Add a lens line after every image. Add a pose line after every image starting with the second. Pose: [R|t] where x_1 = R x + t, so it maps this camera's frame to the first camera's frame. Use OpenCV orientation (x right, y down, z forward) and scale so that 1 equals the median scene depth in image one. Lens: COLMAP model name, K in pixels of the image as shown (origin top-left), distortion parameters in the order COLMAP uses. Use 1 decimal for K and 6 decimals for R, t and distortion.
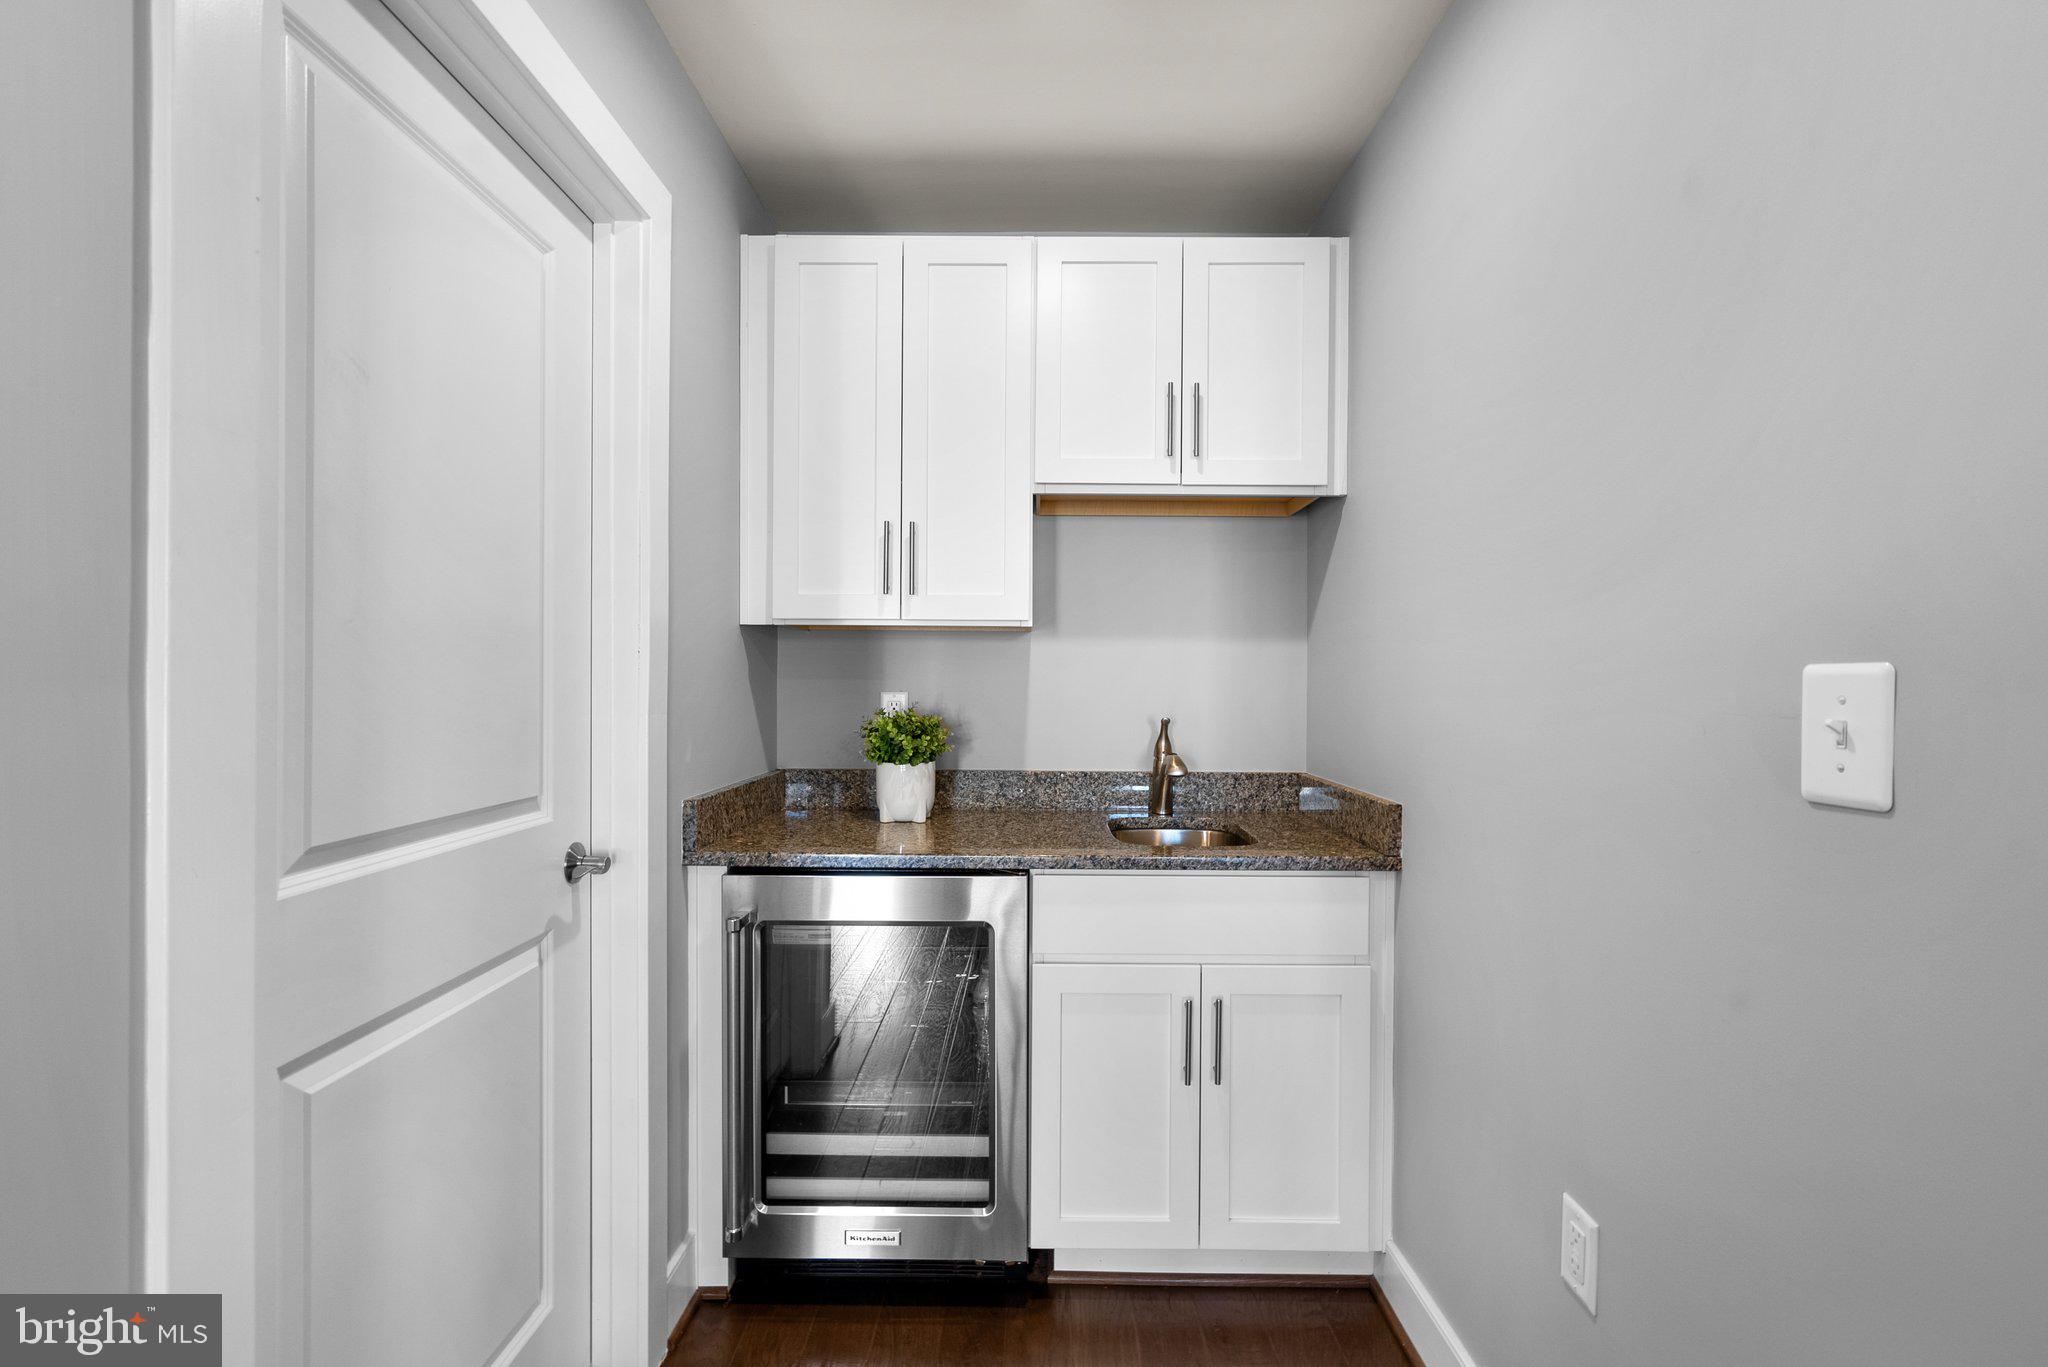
lens RADIAL K [[935.4, 0, 1023.1], [0, 935.4, 677.1], [0, 0, 1]] dist [-0.004121, 0.000568]
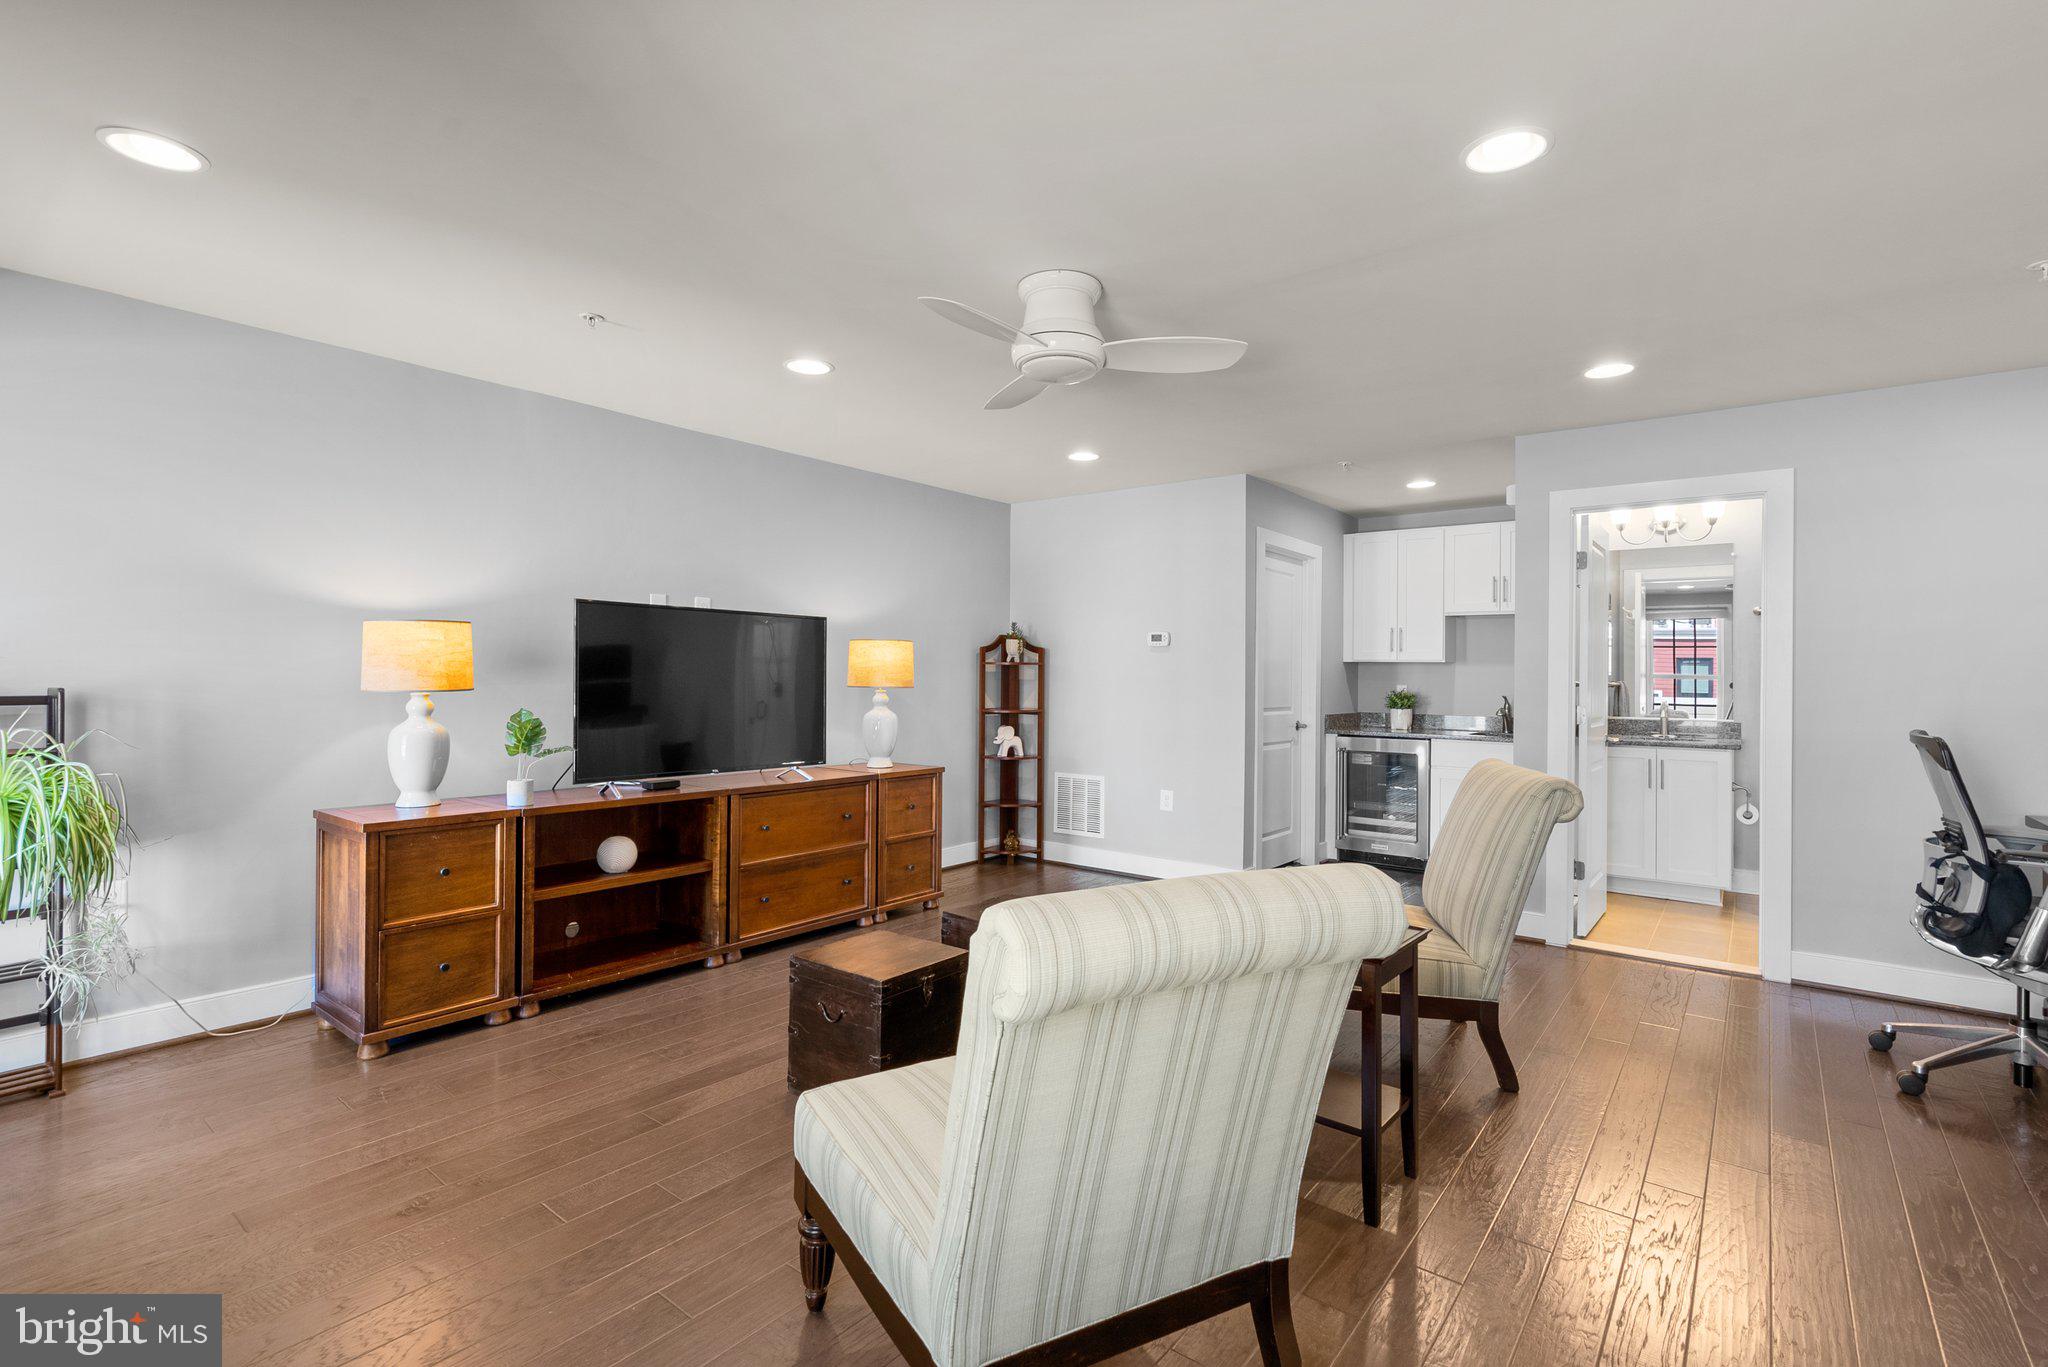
lens RADIAL K [[935.4, 0, 1023.1], [0, 935.4, 677.1], [0, 0, 1]] dist [-0.004121, 0.000568]
pose [[0.794331, -0.000472, -0.607485, 0.721942], [-0.007400, 0.999918, -0.010453, 0.031113], [0.607440, 0.012798, 0.794262, -2.057524]]
